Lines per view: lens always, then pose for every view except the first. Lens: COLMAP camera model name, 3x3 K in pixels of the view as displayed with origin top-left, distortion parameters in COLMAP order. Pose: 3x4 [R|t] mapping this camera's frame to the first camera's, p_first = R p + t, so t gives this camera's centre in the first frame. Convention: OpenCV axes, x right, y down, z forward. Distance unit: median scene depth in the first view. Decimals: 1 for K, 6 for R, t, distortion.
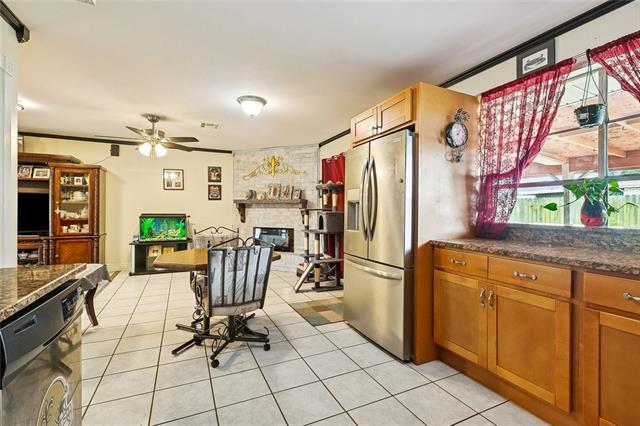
lens RADIAL K [[288.3, 0, 316.9], [0, 288.3, 210.9], [0, 0, 1]] dist [0.000182, -0.000291]
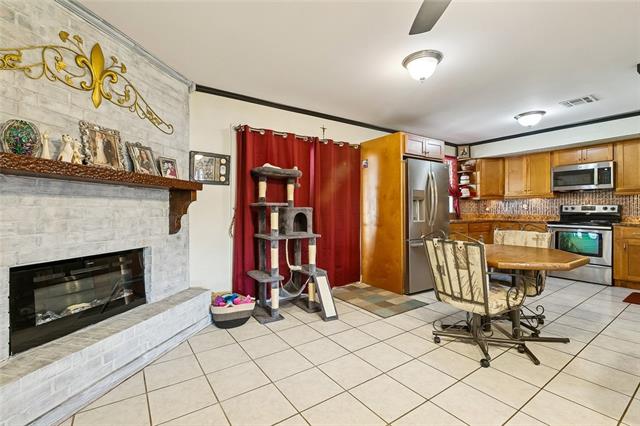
lens RADIAL K [[288.3, 0, 318.0], [0, 288.3, 209.5], [0, 0, 1]] dist [0.000182, -0.000291]
pose [[-0.162477, 0.002197, 0.986710, -0.536410], [0.007244, 0.999973, -0.001033, 0.008118], [-0.986686, 0.006980, -0.162488, 0.805269]]
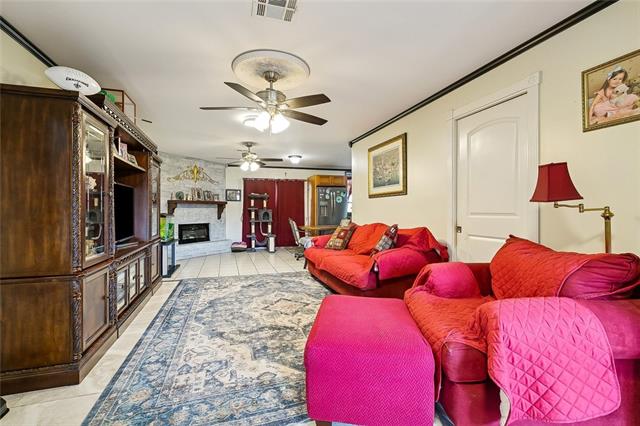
lens RADIAL K [[288.3, 0, 318.7], [0, 288.3, 210.5], [0, 0, 1]] dist [0.000182, -0.000291]
pose [[0.132844, -0.005830, 0.991120, -1.313934], [0.013090, 0.999906, 0.004127, 0.003851], [-0.991050, 0.012425, 0.132908, 0.320292]]
